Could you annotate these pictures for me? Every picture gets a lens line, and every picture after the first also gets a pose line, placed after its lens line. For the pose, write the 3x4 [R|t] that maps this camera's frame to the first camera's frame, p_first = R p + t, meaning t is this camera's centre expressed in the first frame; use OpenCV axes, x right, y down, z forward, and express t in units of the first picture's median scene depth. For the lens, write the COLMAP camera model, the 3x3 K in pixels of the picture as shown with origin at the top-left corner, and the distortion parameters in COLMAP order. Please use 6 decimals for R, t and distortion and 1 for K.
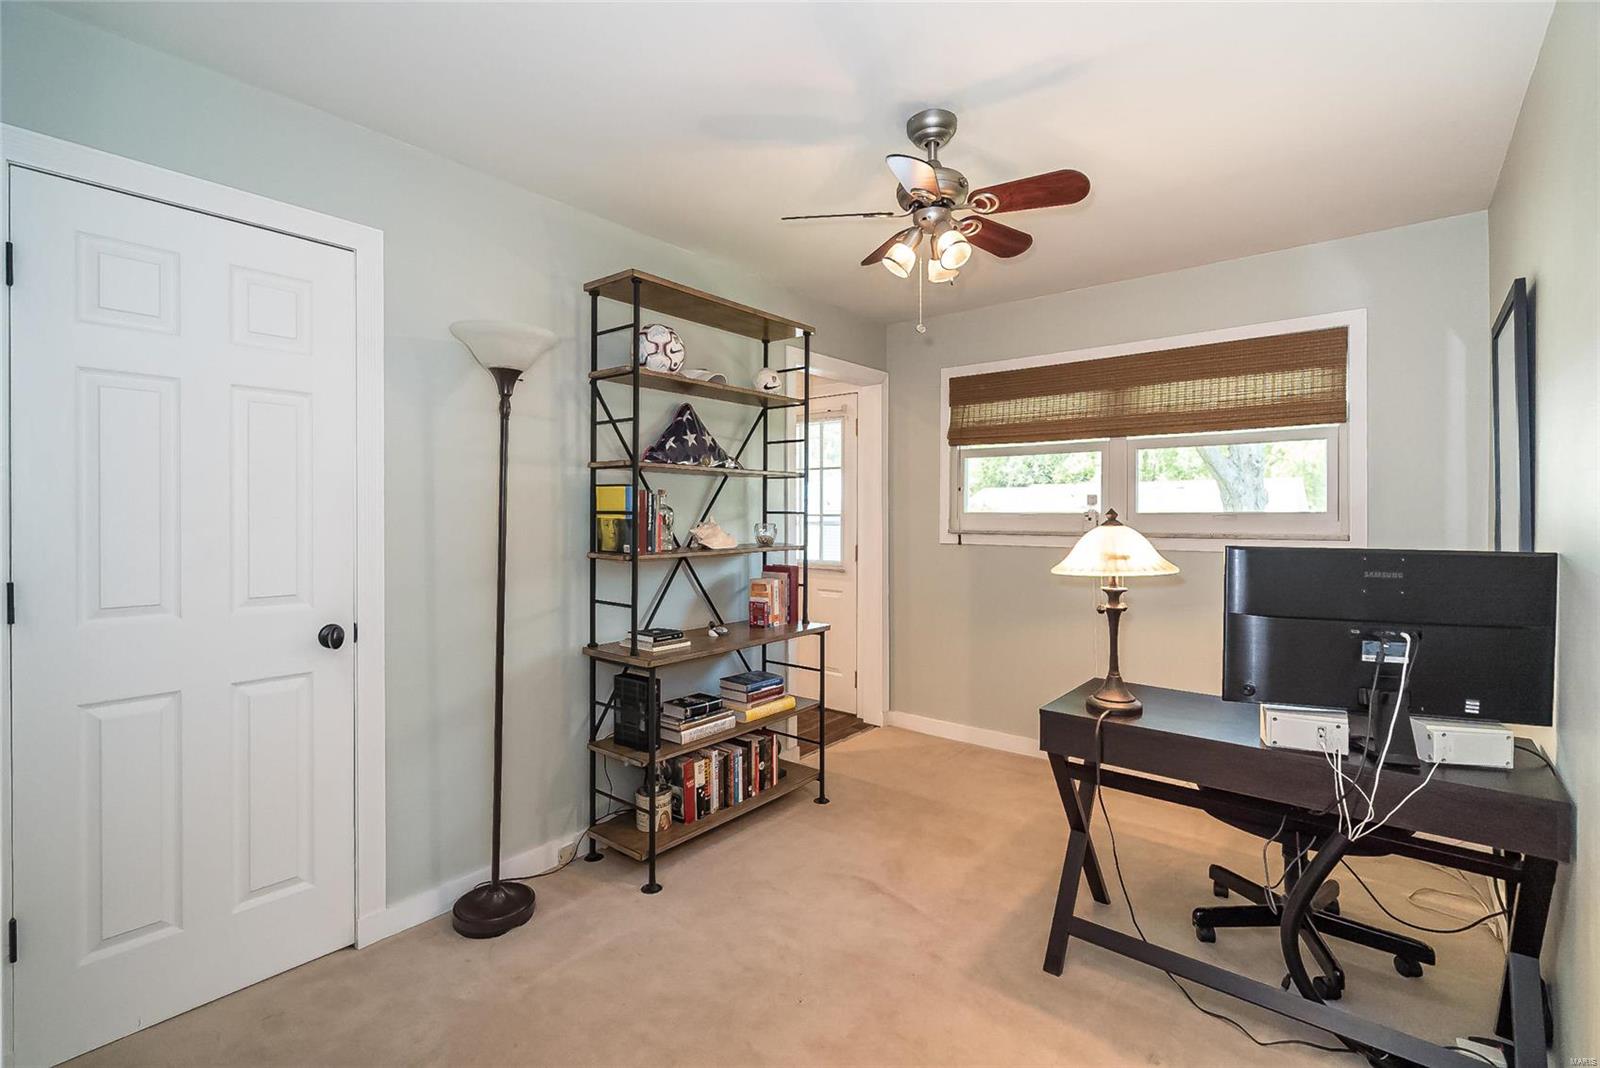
lens RADIAL K [[724.1, 0, 800.5], [0, 724.1, 532.2], [0, 0, 1]] dist [-0.009068, 0.001458]
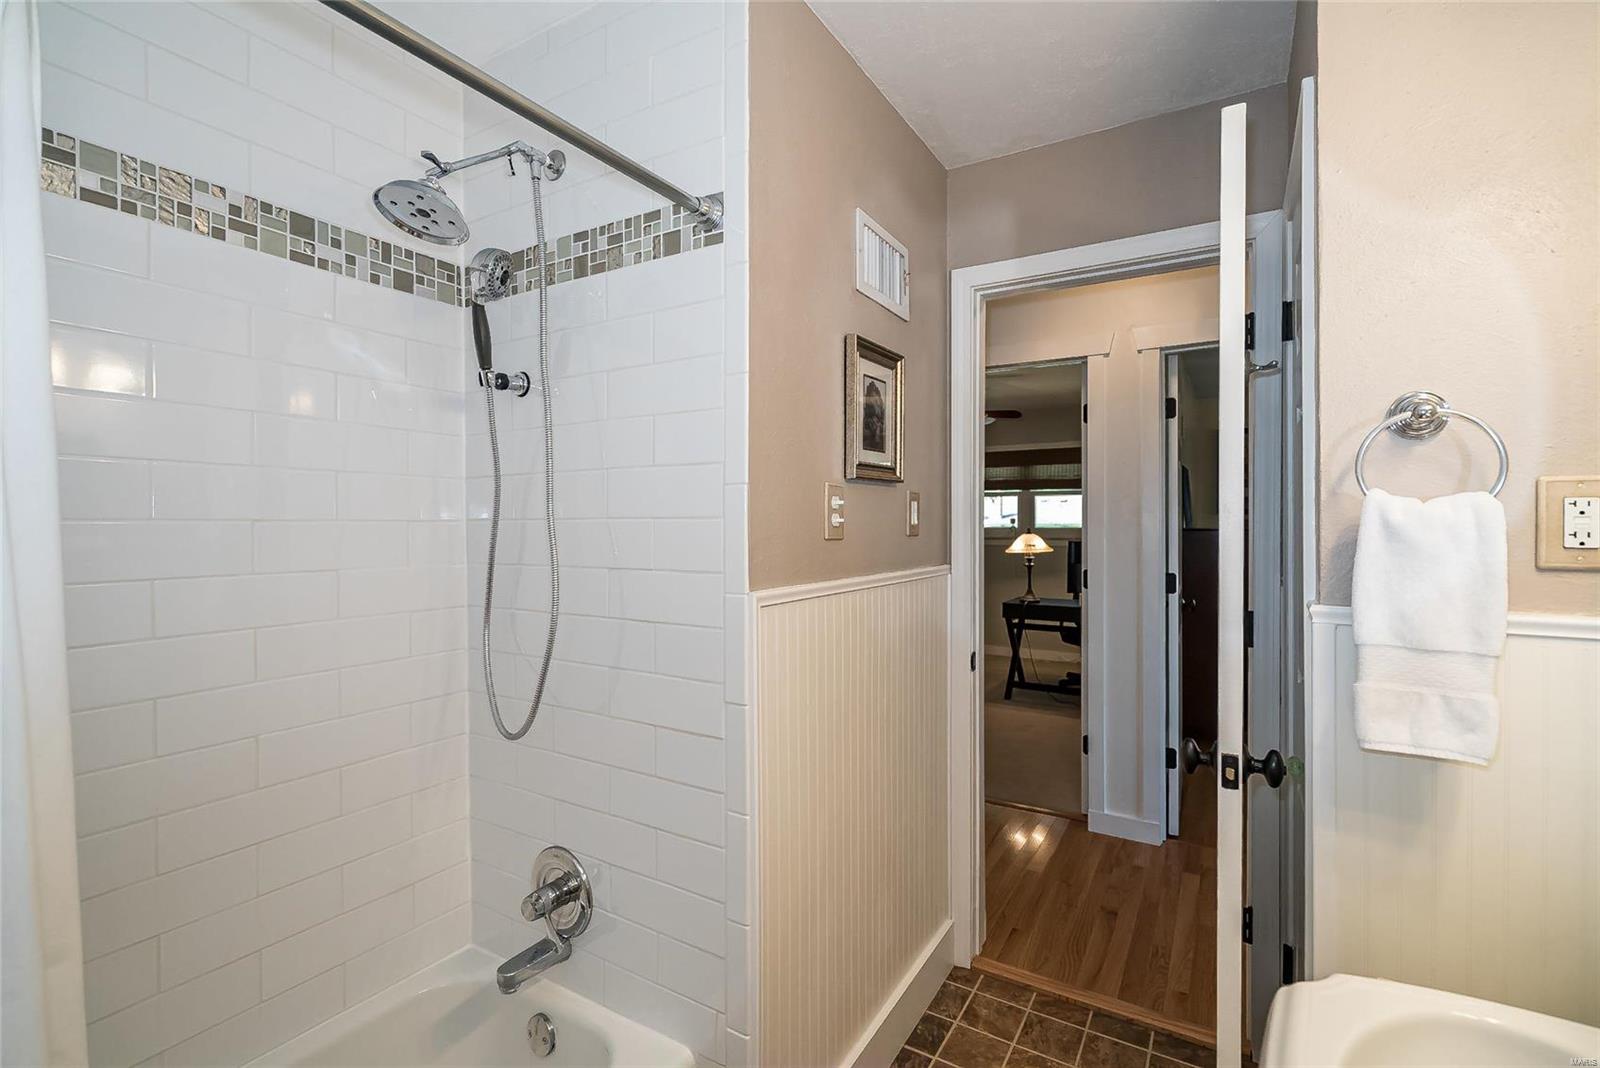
lens RADIAL K [[724.1, 0, 804.1], [0, 724.1, 542.6], [0, 0, 1]] dist [-0.009068, 0.001458]
pose [[0.990406, 0.005340, 0.138081, -0.735324], [-0.005394, 0.999985, 0.000011, 0.028183], [-0.138079, -0.000755, 0.990421, -1.482618]]
